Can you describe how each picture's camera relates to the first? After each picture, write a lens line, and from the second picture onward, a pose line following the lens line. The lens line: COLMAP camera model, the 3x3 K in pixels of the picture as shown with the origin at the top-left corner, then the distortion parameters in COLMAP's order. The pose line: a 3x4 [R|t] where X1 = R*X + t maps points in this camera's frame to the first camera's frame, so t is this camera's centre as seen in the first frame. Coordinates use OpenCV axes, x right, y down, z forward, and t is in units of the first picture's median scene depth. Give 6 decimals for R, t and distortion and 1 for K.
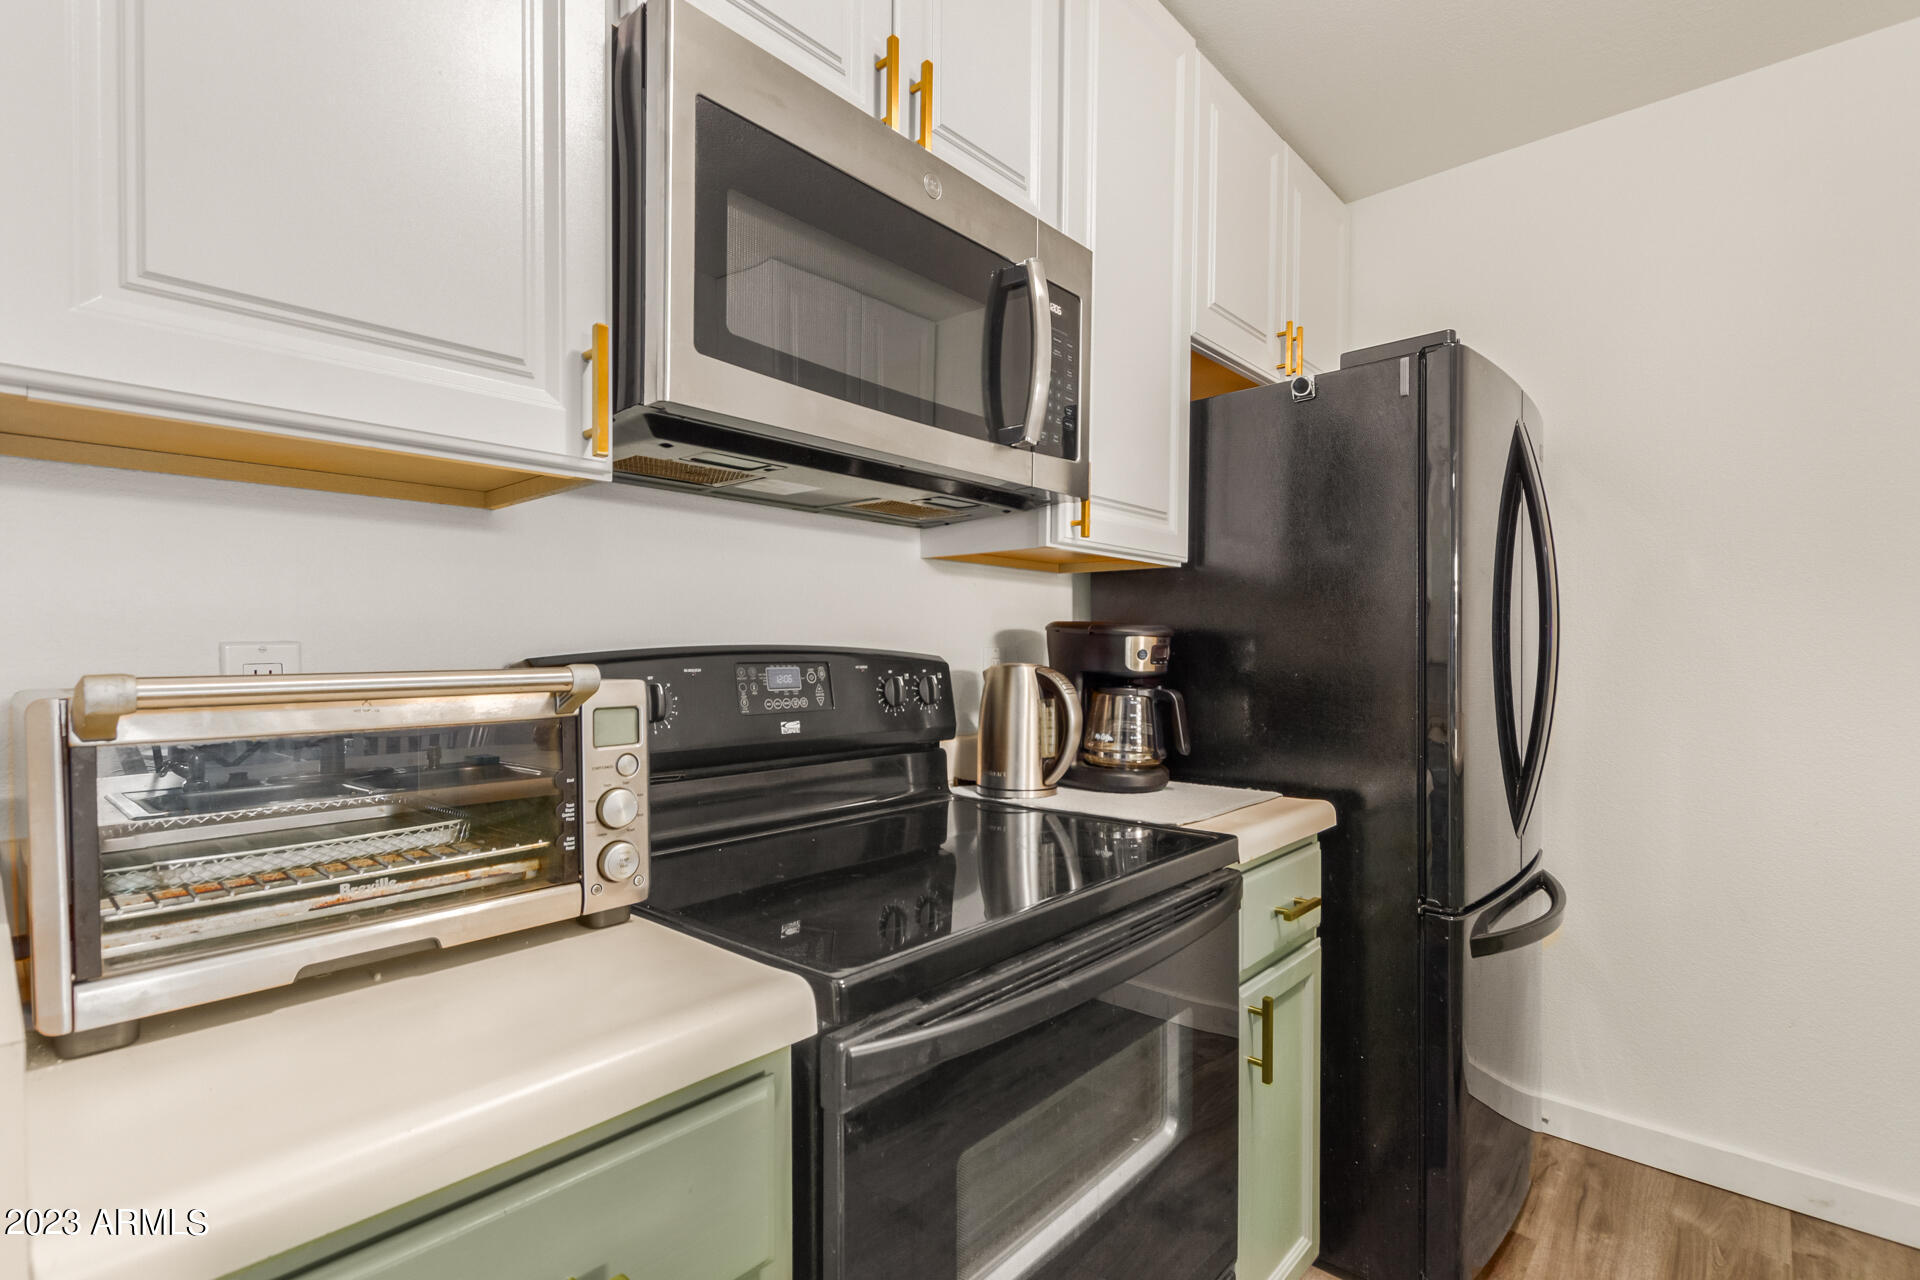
lens RADIAL K [[888.6, 0, 947.9], [0, 888.6, 653.0], [0, 0, 1]] dist [0.010351, -0.004526]
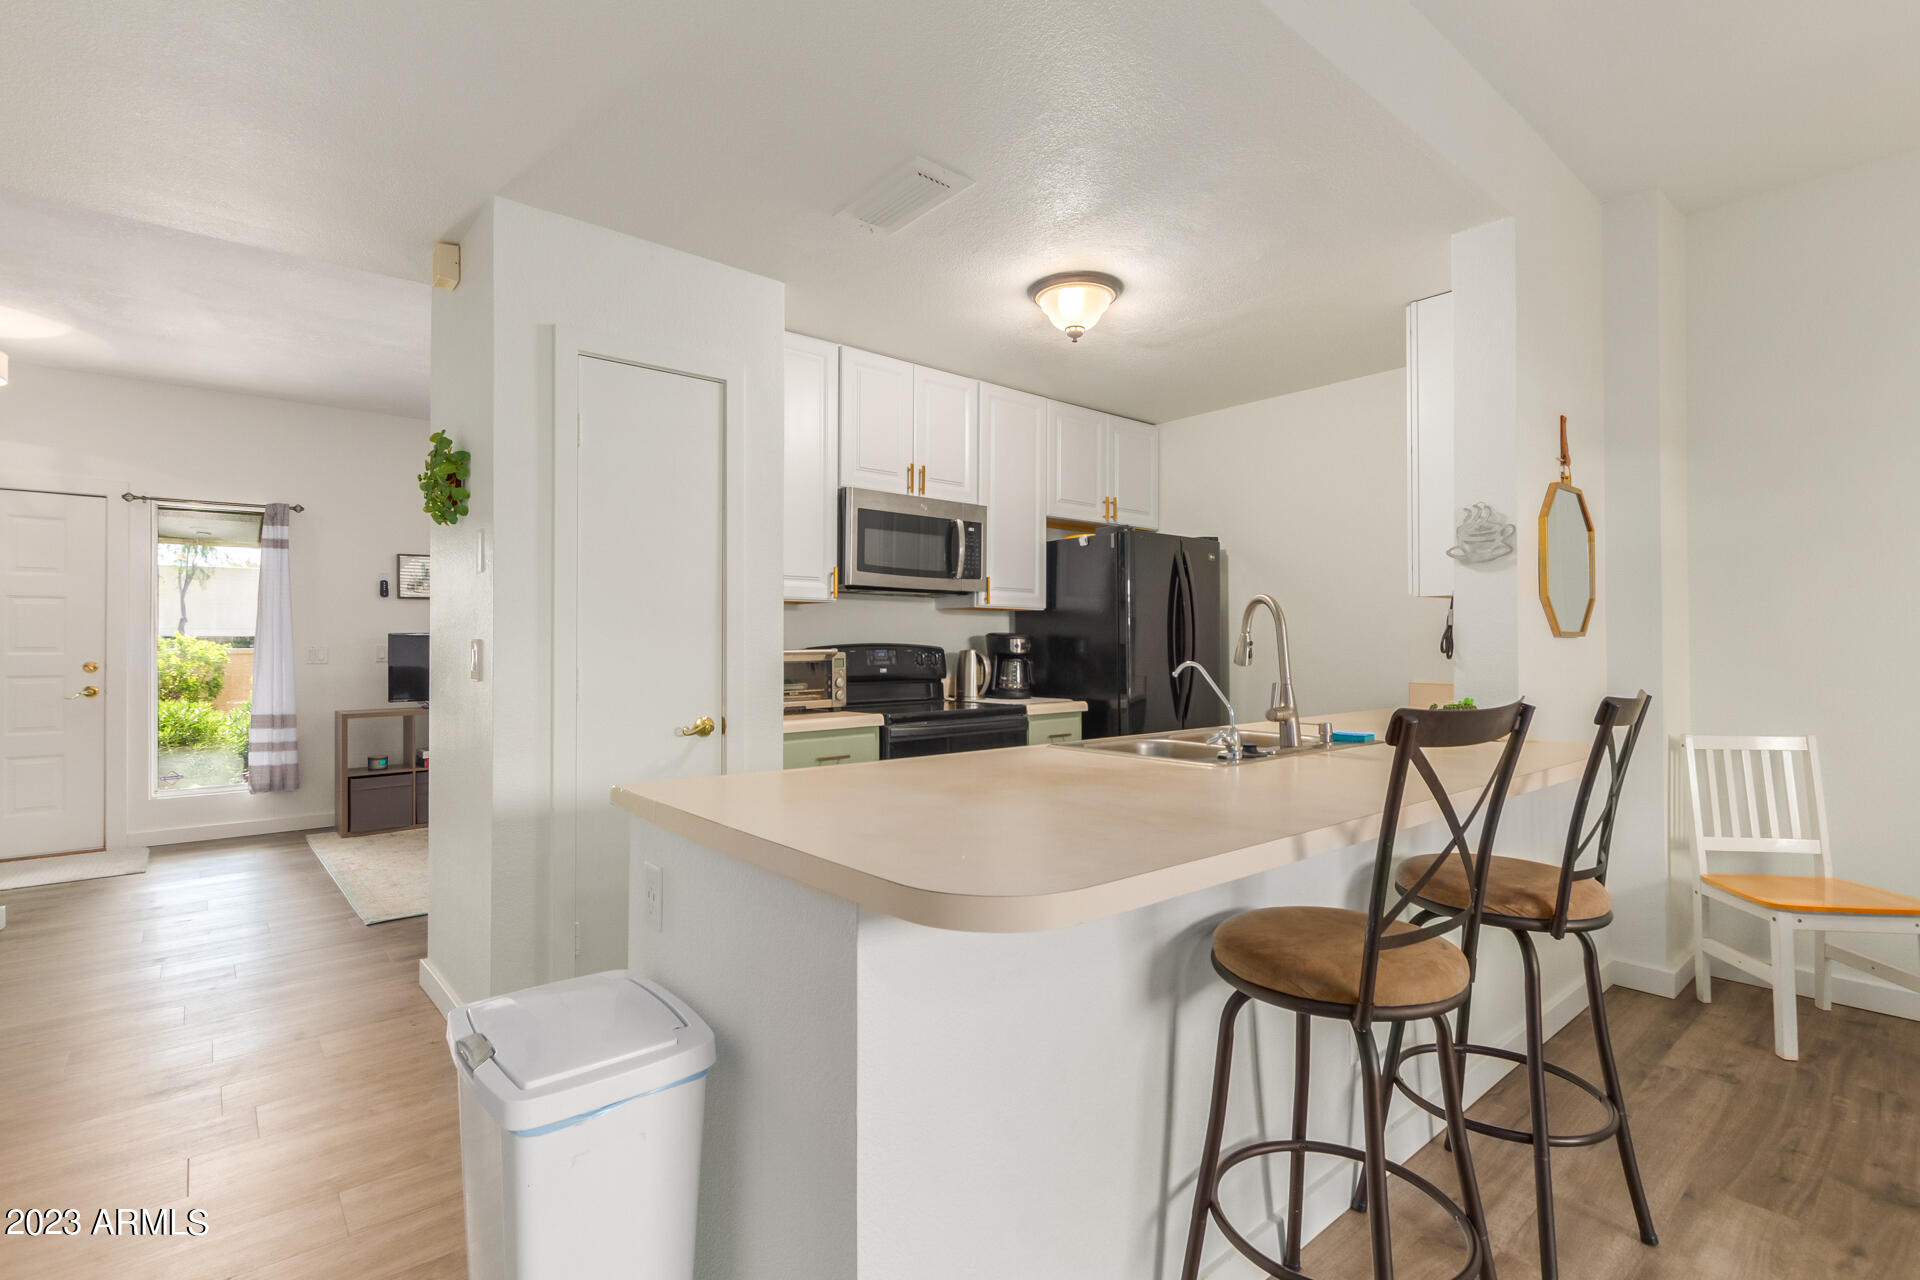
lens RADIAL K [[888.6, 0, 952.3], [0, 888.6, 635.0], [0, 0, 1]] dist [0.010351, -0.004526]
pose [[0.992152, -0.000121, -0.125039, 0.420392], [-0.001354, 0.999931, -0.011711, -0.000819], [0.125032, 0.011789, 0.992083, -1.909697]]
